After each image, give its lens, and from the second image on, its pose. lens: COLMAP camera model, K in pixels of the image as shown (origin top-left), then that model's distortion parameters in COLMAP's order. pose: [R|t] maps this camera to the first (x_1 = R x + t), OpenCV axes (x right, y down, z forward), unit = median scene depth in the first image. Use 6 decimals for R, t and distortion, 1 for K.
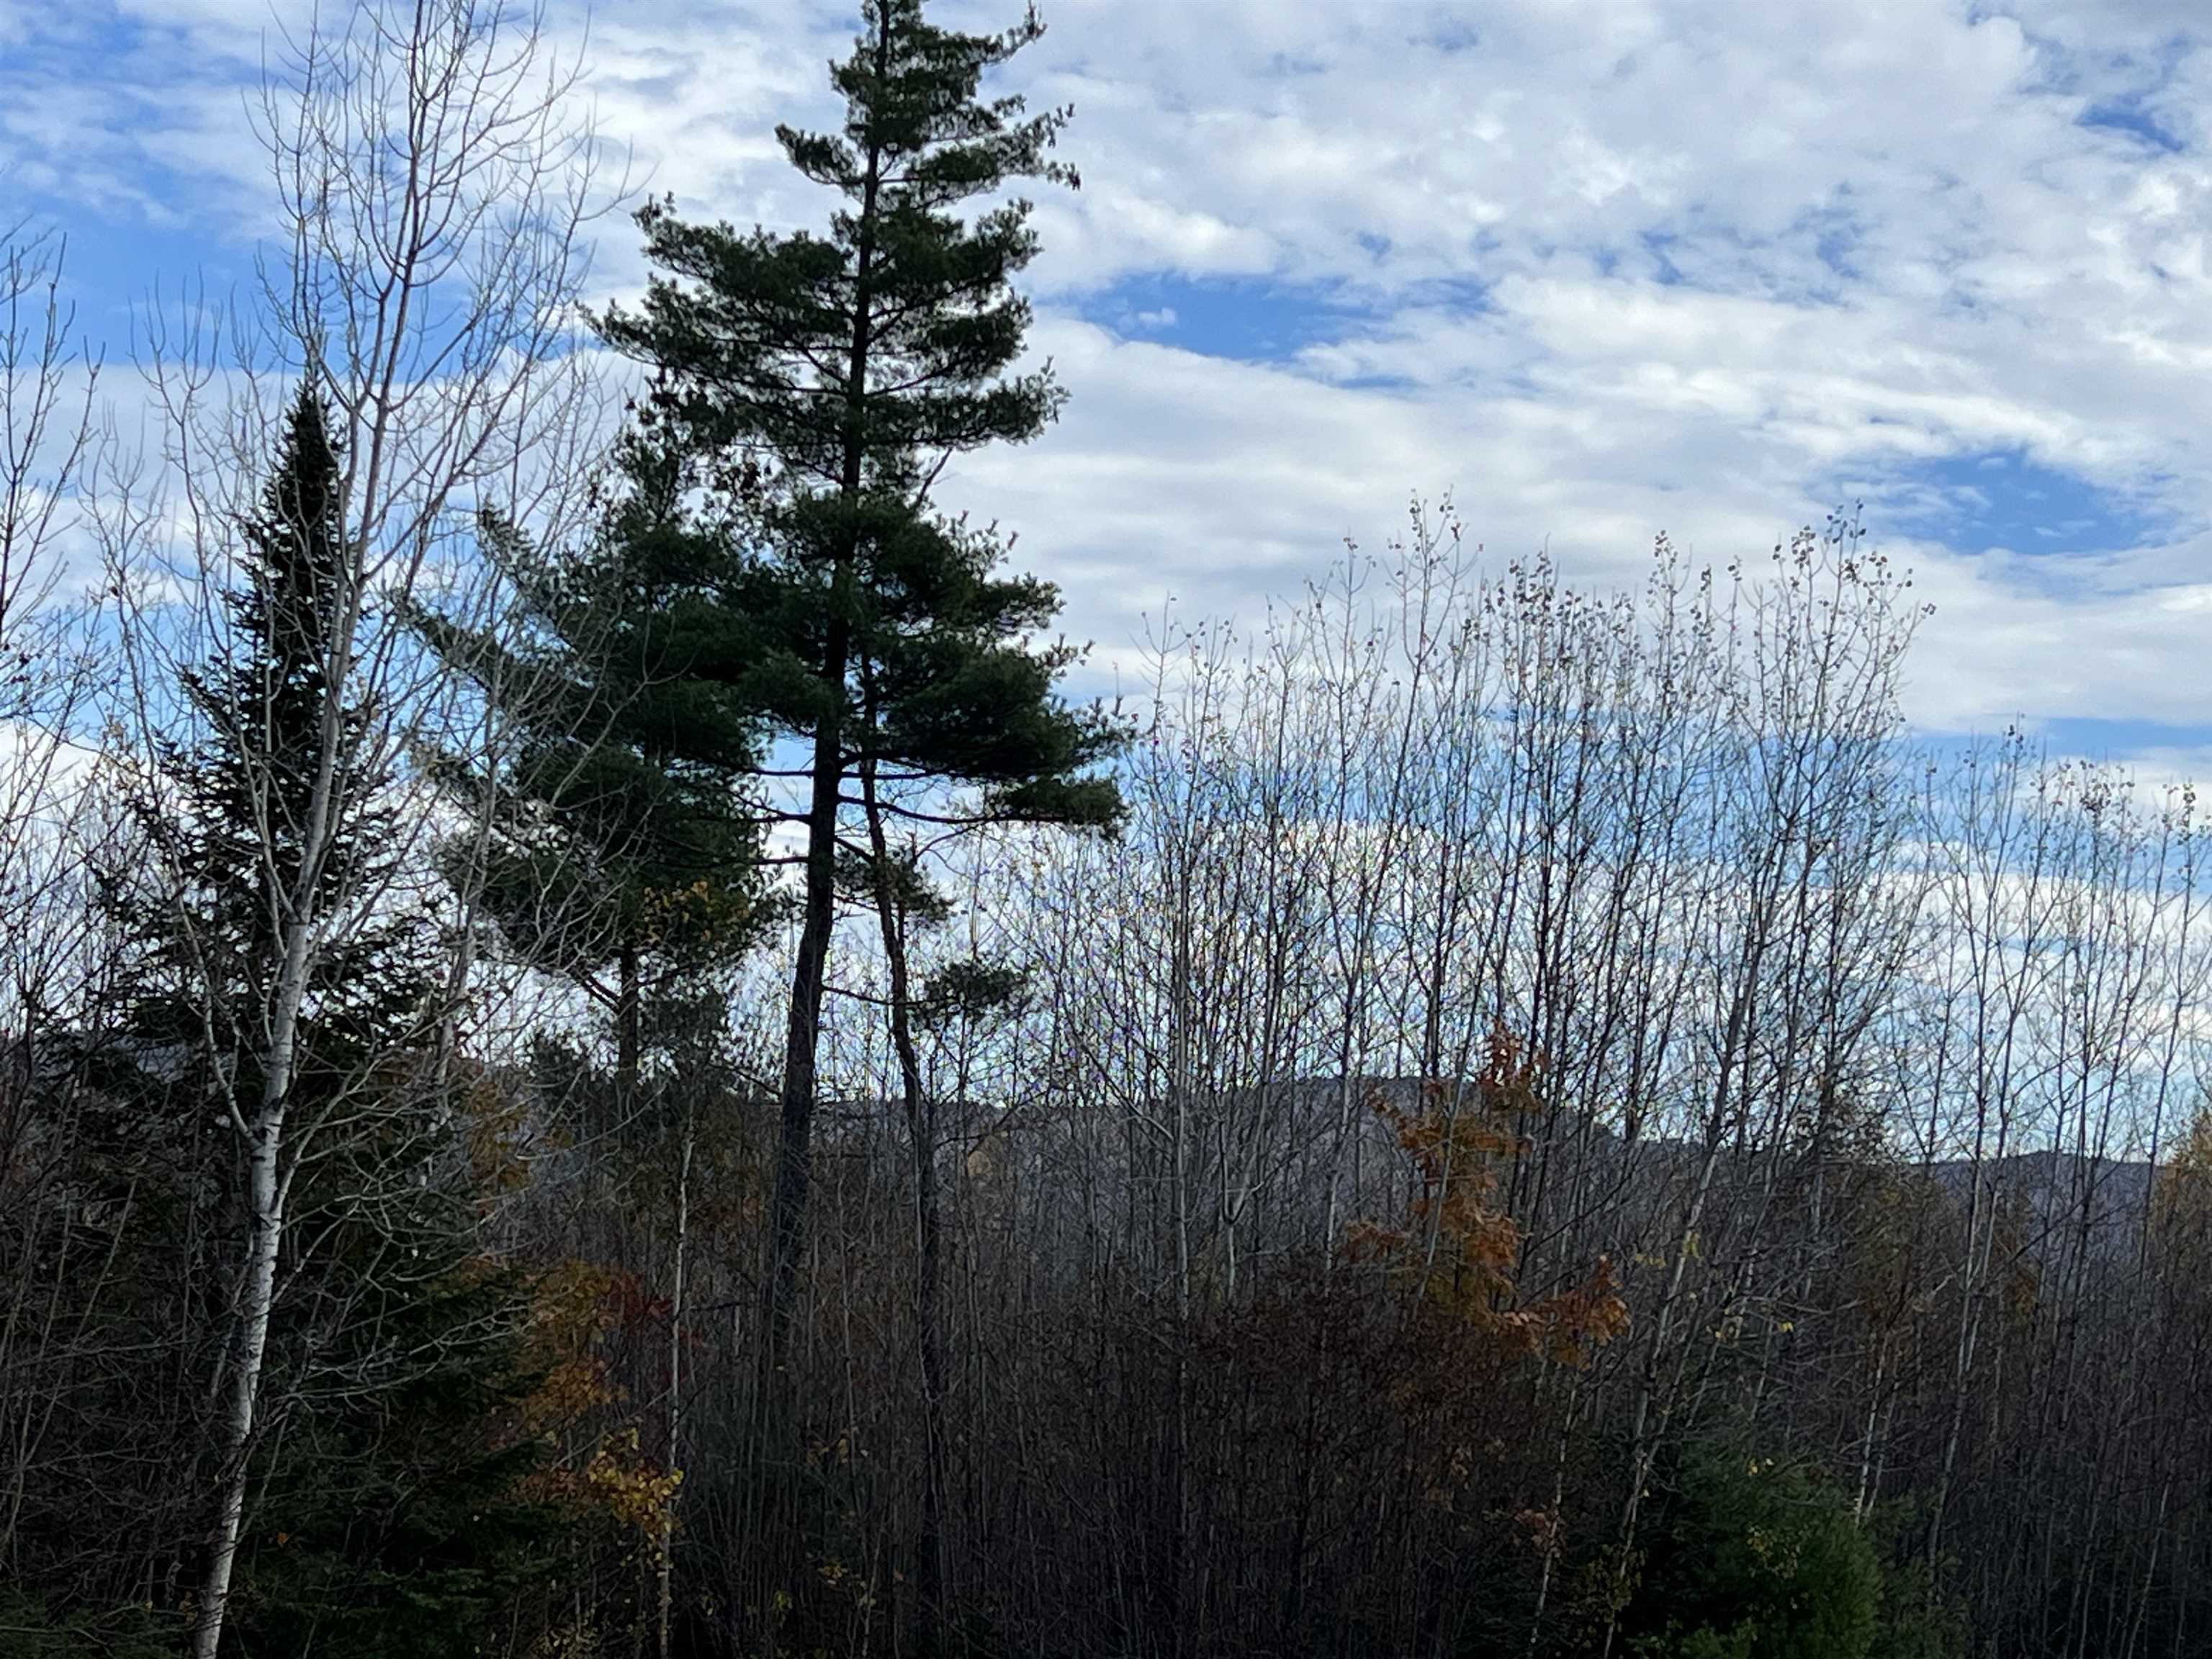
lens RADIAL K [[4223.5, 0, 1107.8], [0, 4223.5, 830.2], [0, 0, 1]] dist [0.285257, 0.000000]
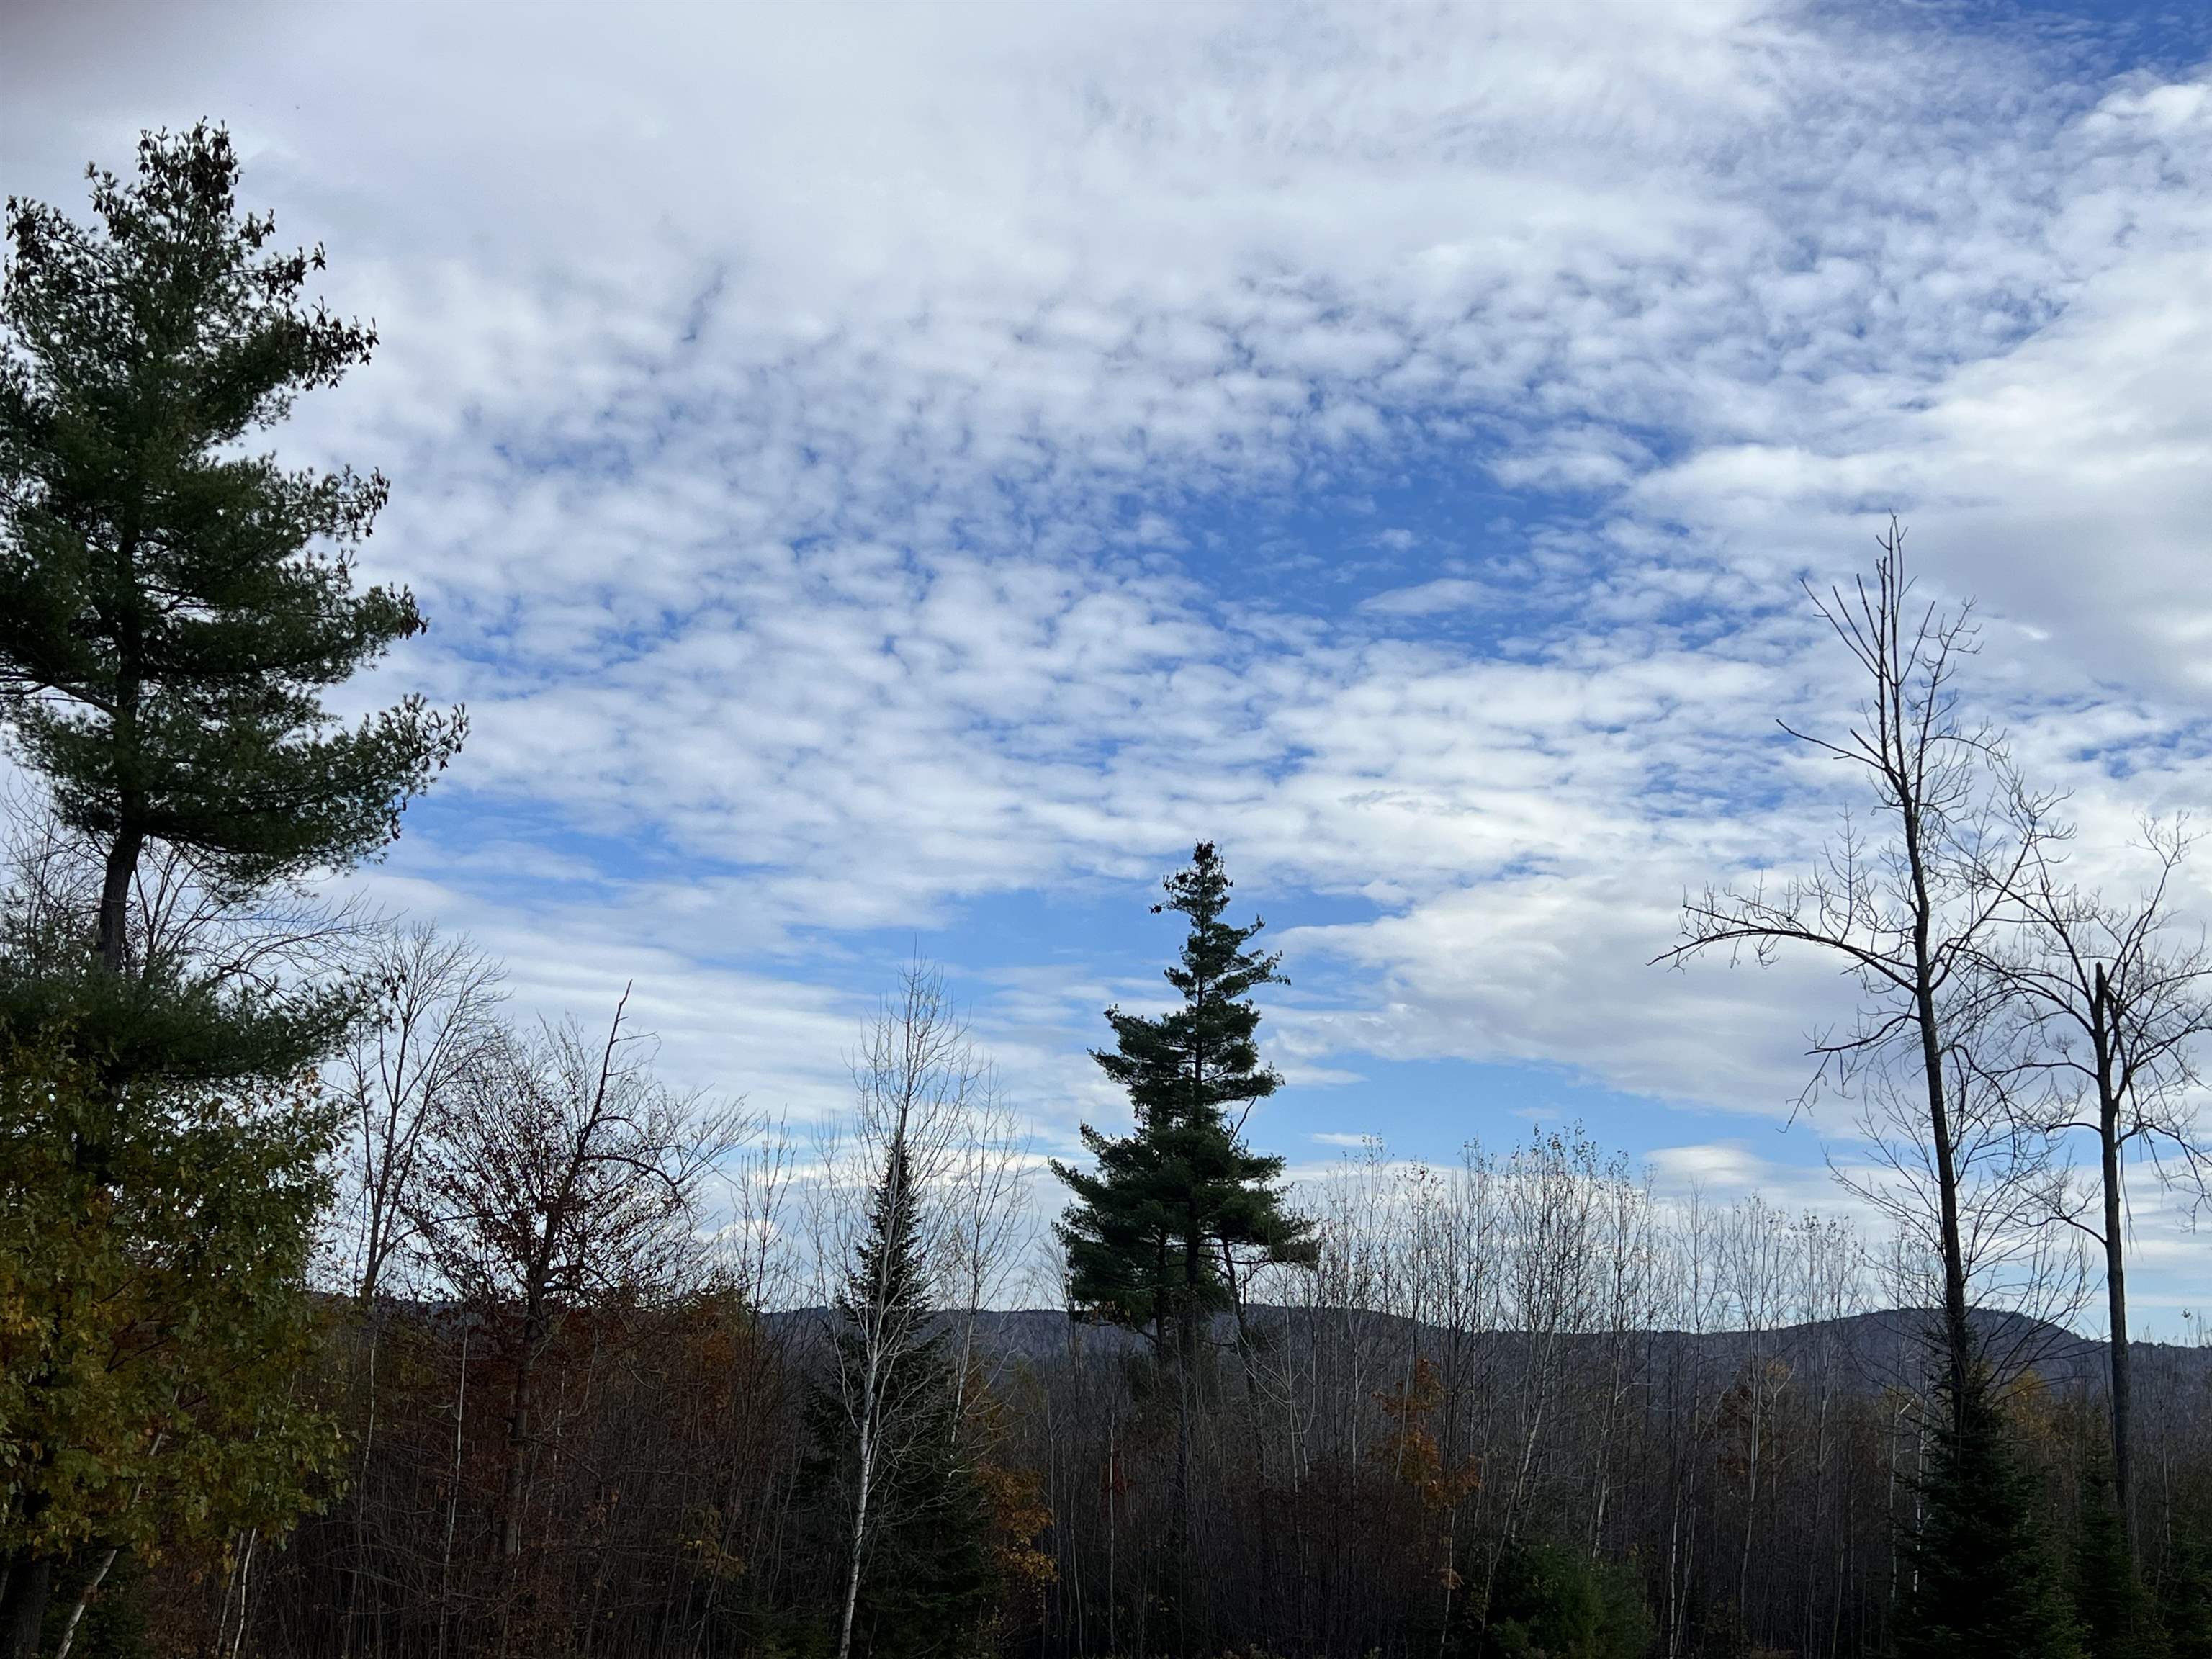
lens RADIAL K [[2383.7, 0, 1105.0], [0, 2383.7, 828.1], [0, 0, 1]] dist [0.092845, 0.000000]
pose [[0.963185, -0.090988, -0.252972, 0.243600], [0.053520, 0.987047, -0.151244, -0.043616], [0.263457, 0.132137, 0.955579, -0.310345]]
